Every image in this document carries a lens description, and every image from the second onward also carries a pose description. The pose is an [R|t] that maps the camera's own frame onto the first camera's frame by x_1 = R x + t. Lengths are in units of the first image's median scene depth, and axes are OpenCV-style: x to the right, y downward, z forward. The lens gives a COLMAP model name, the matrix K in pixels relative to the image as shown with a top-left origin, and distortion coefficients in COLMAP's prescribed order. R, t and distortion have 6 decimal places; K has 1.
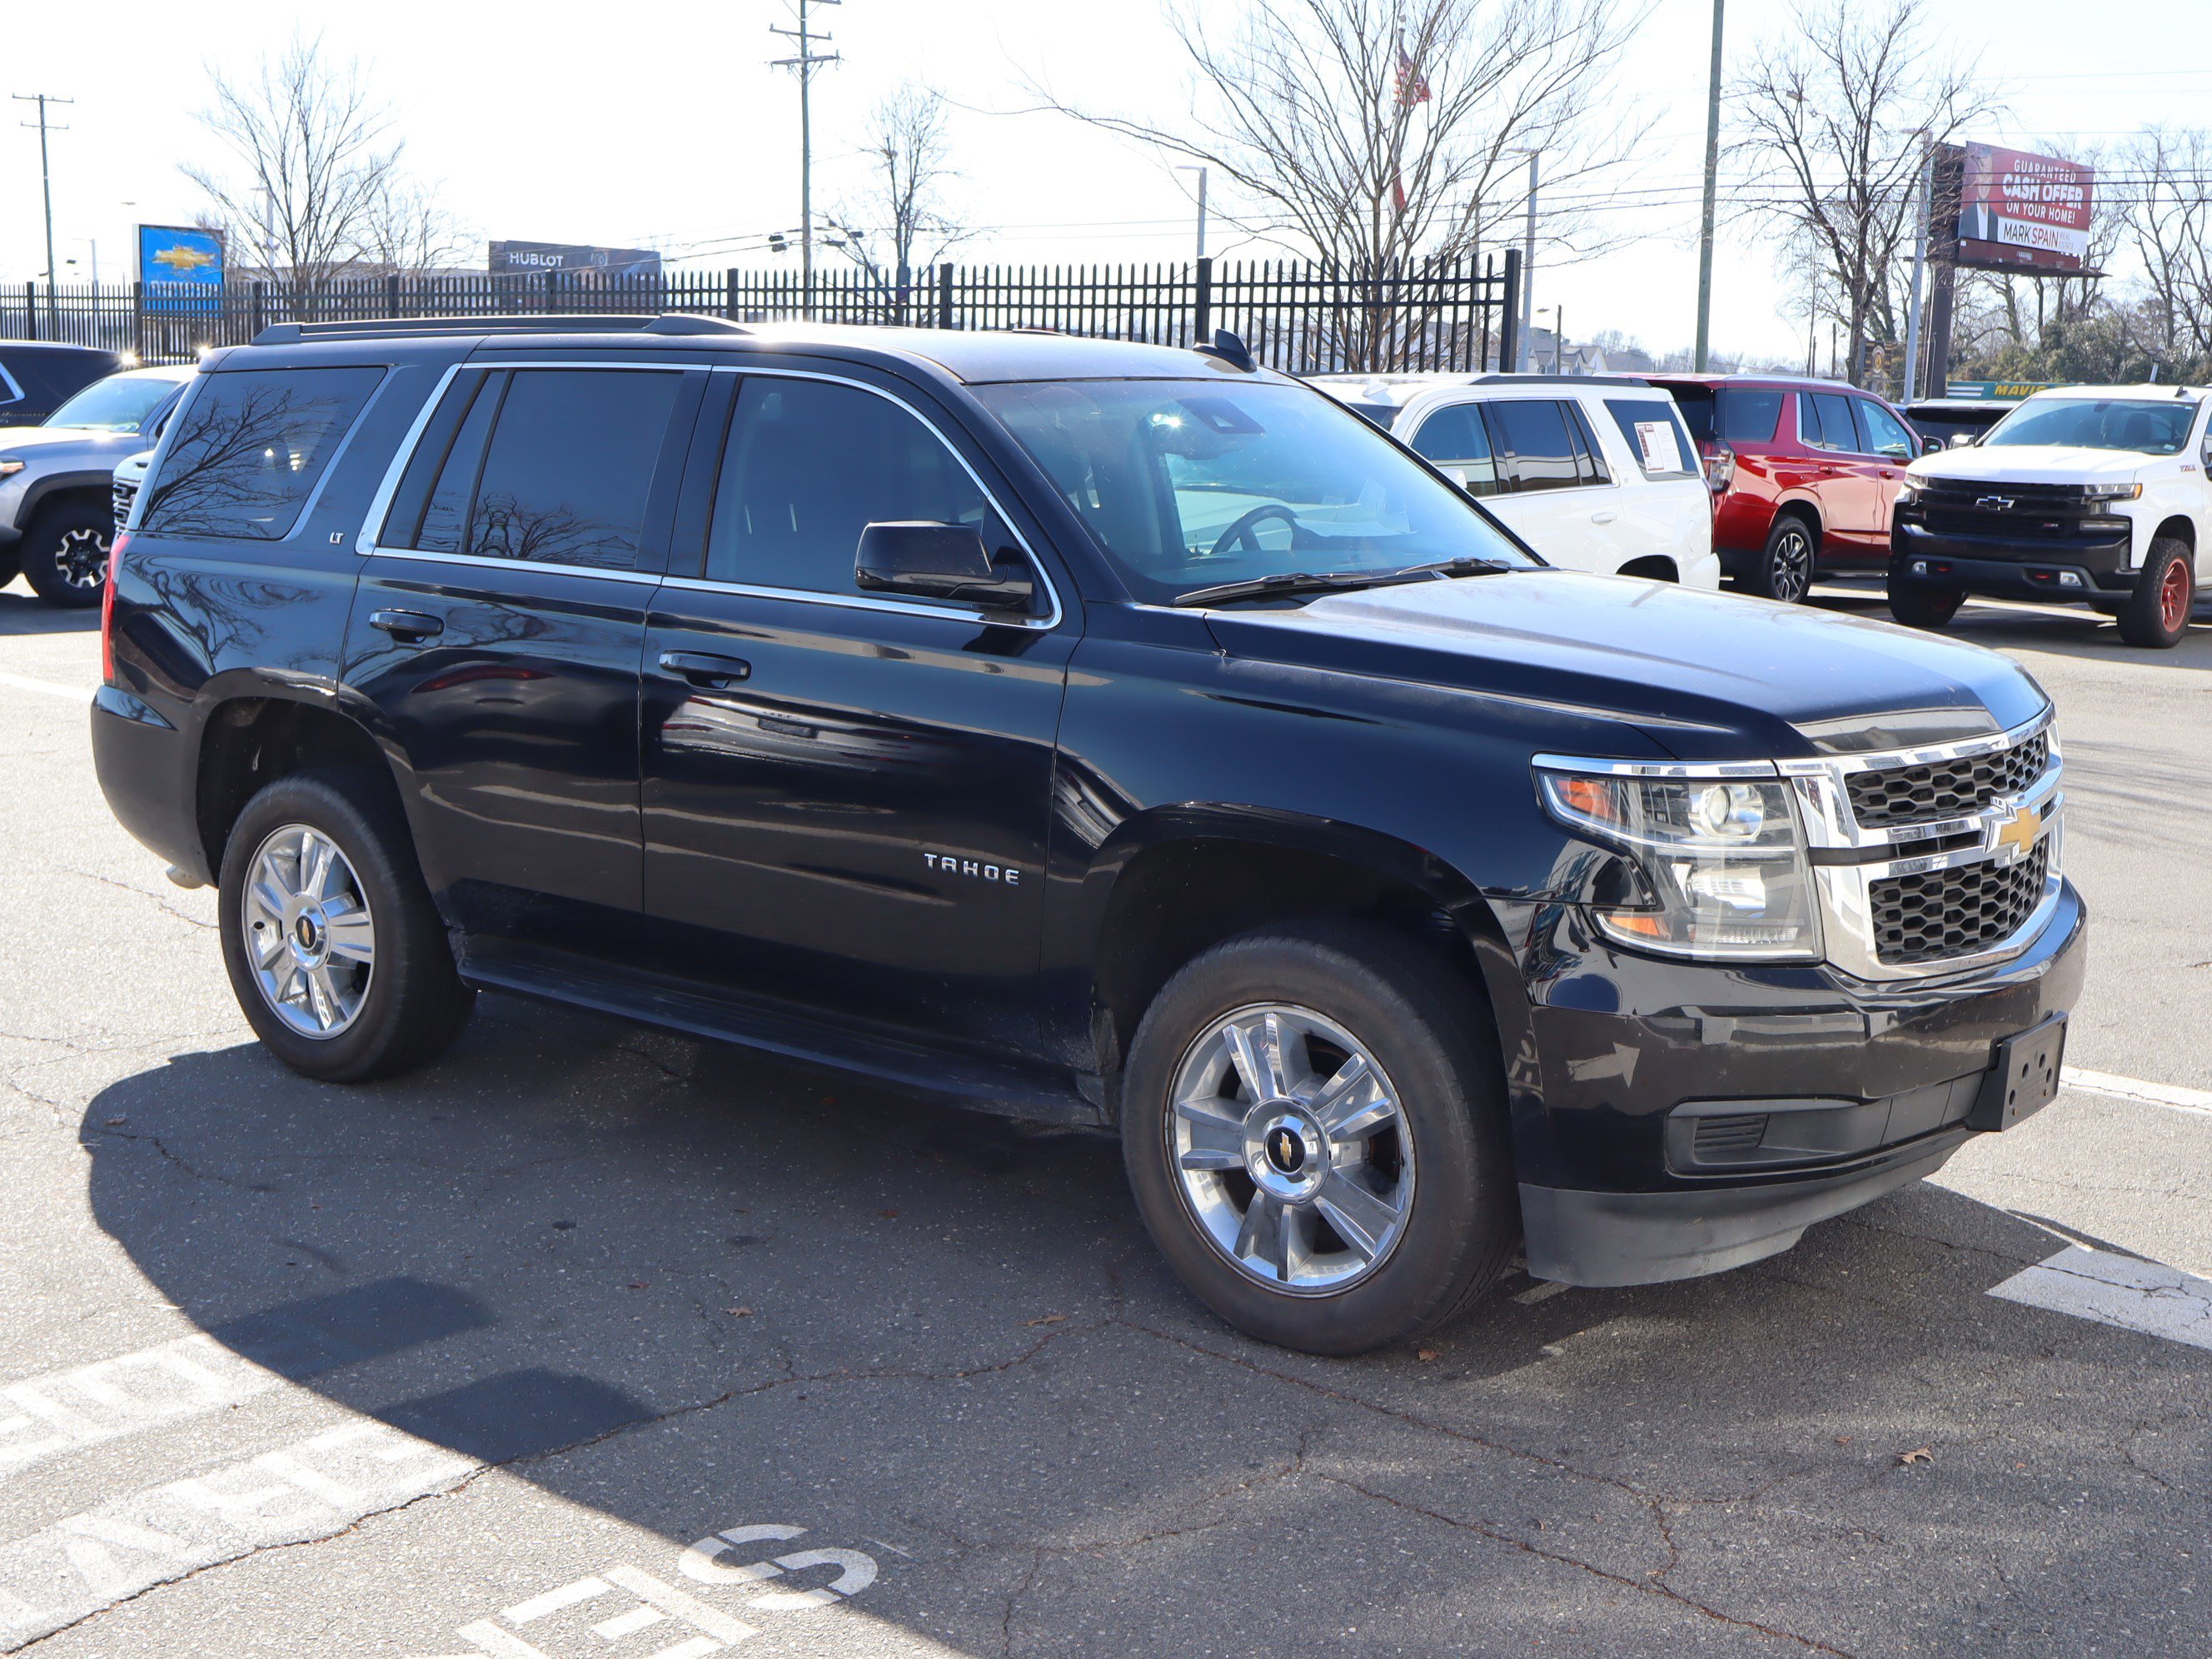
lens RADIAL K [[2573.3, 0, 1111.5], [0, 2573.3, 831.9], [0, 0, 1]] dist [-0.007092, 0.000000]
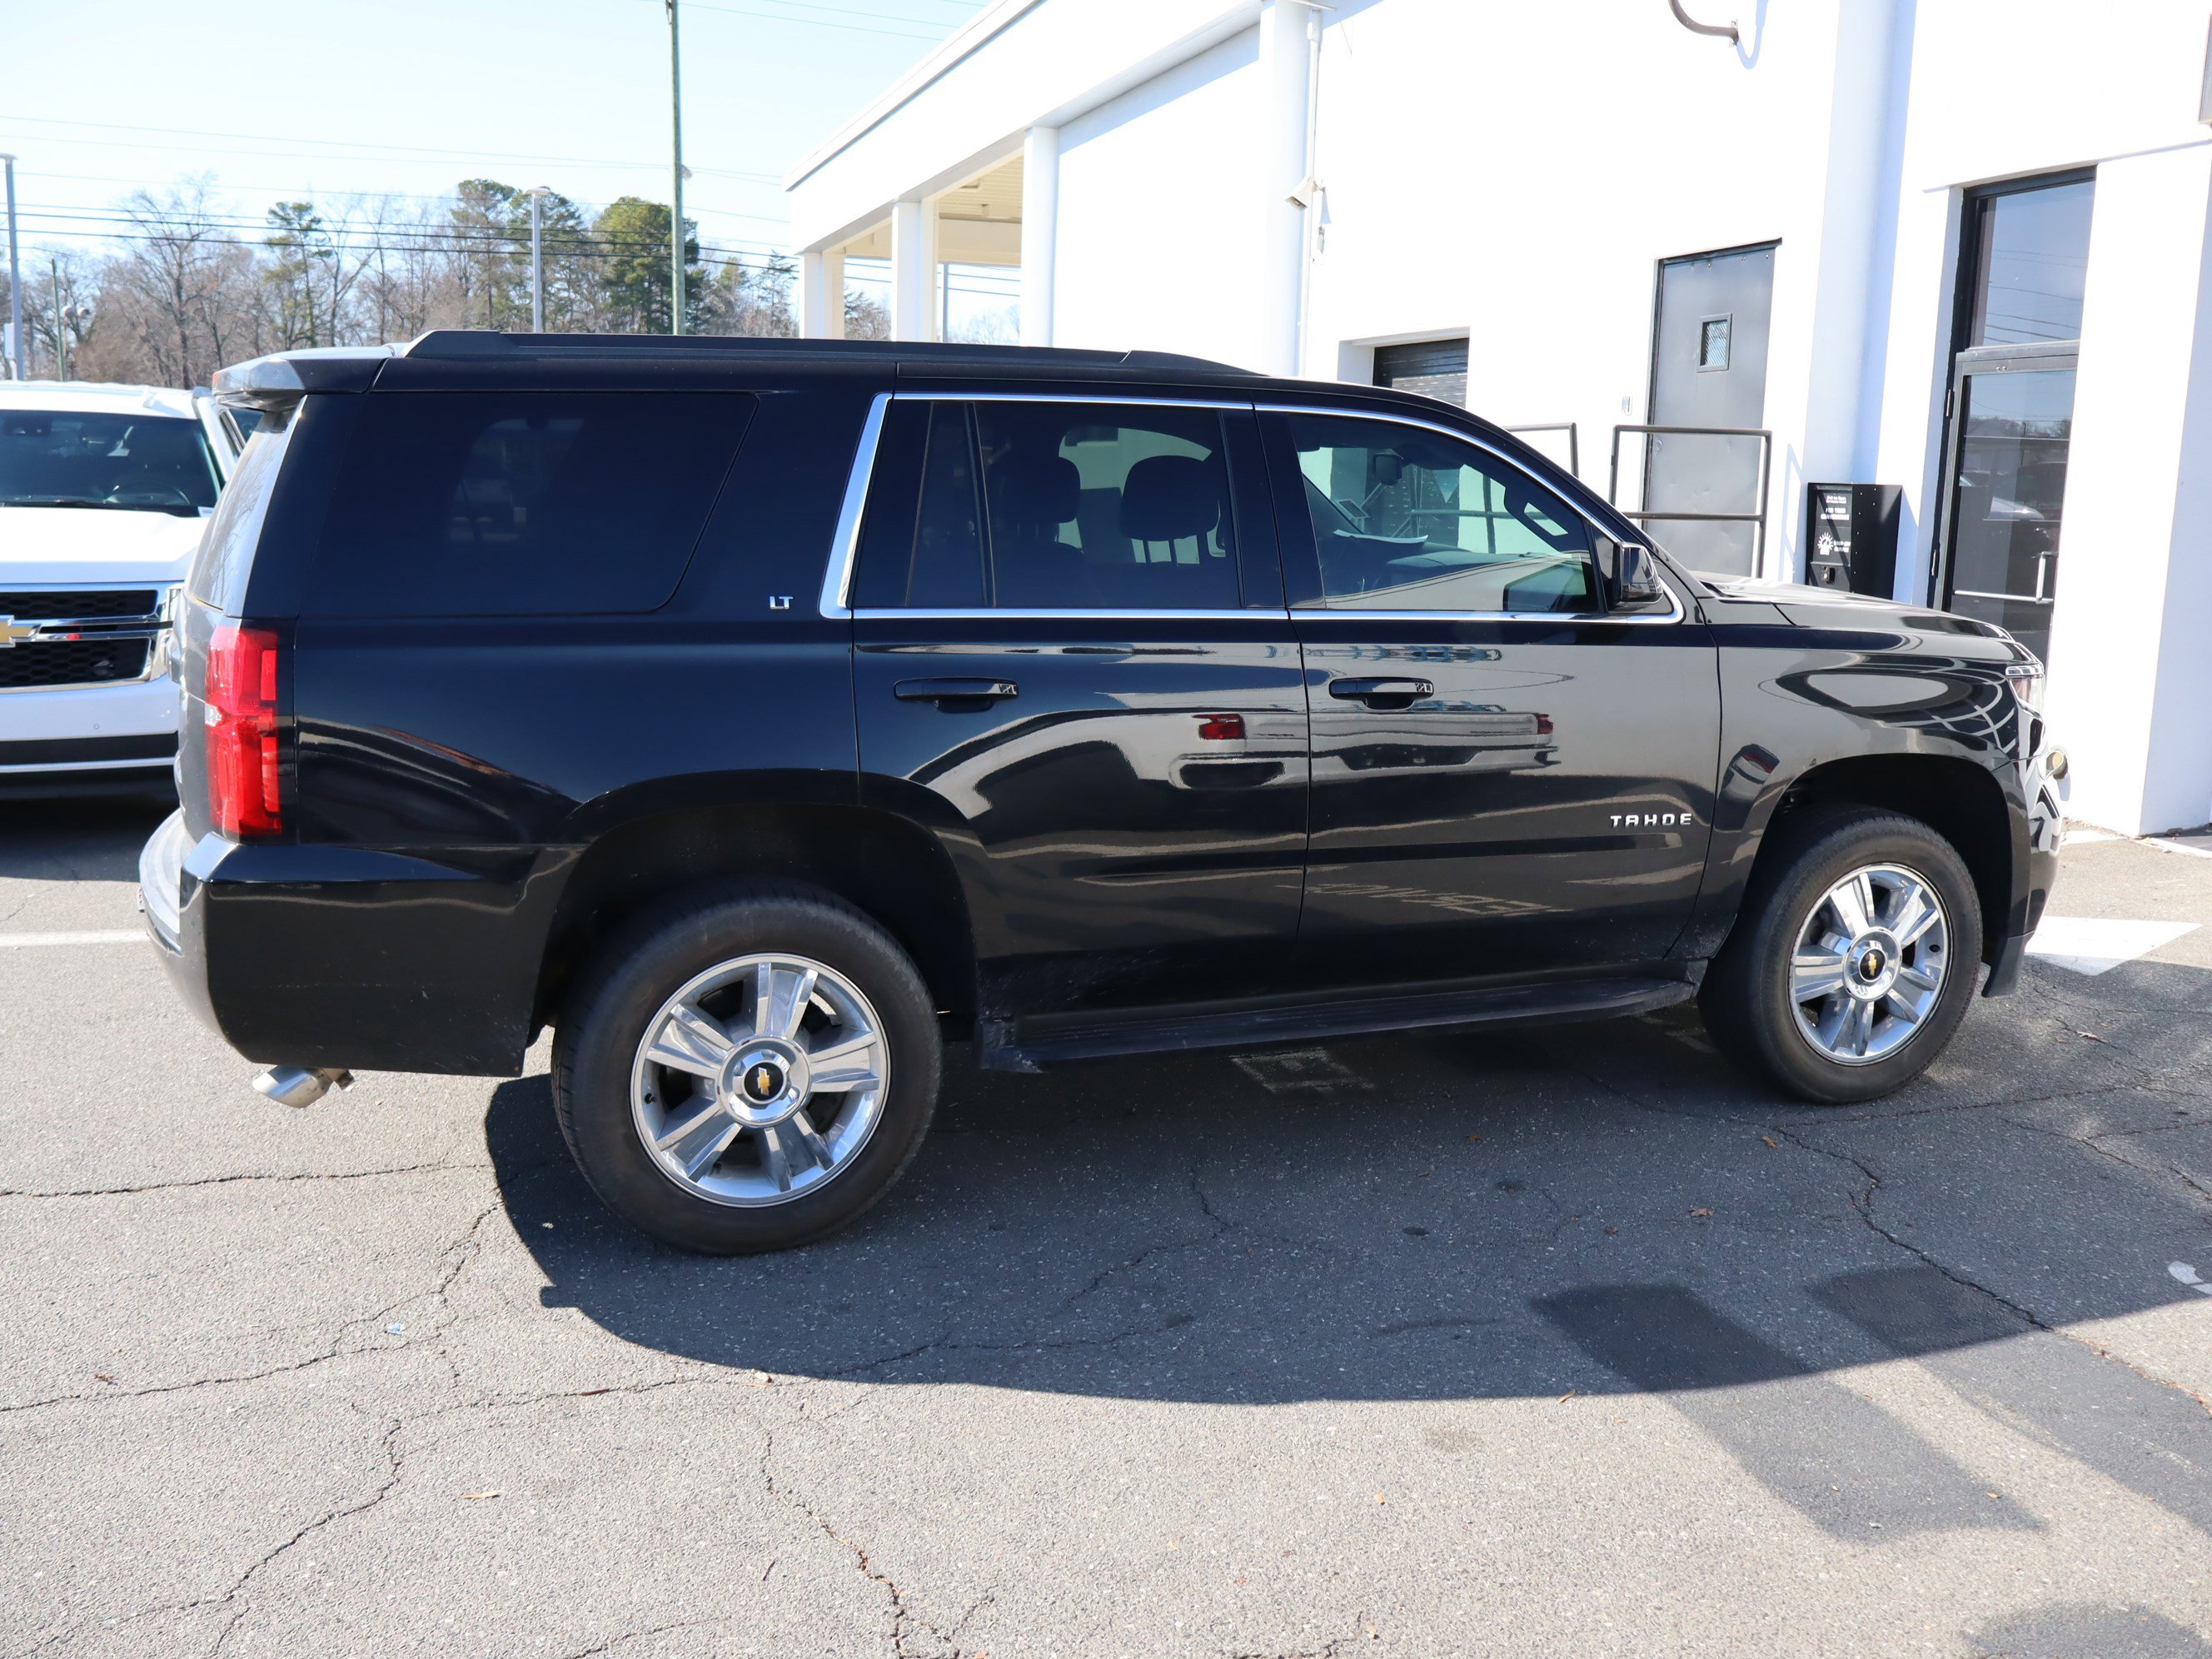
lens RADIAL K [[2016.4, 0, 1102.3], [0, 2016.4, 821.0], [0, 0, 1]] dist [-0.004710, 0.000000]
pose [[0.499763, -0.166391, 0.850030, -1.023330], [0.132108, 0.984536, 0.115049, -0.133548], [-0.856029, 0.054799, 0.514016, 0.730218]]
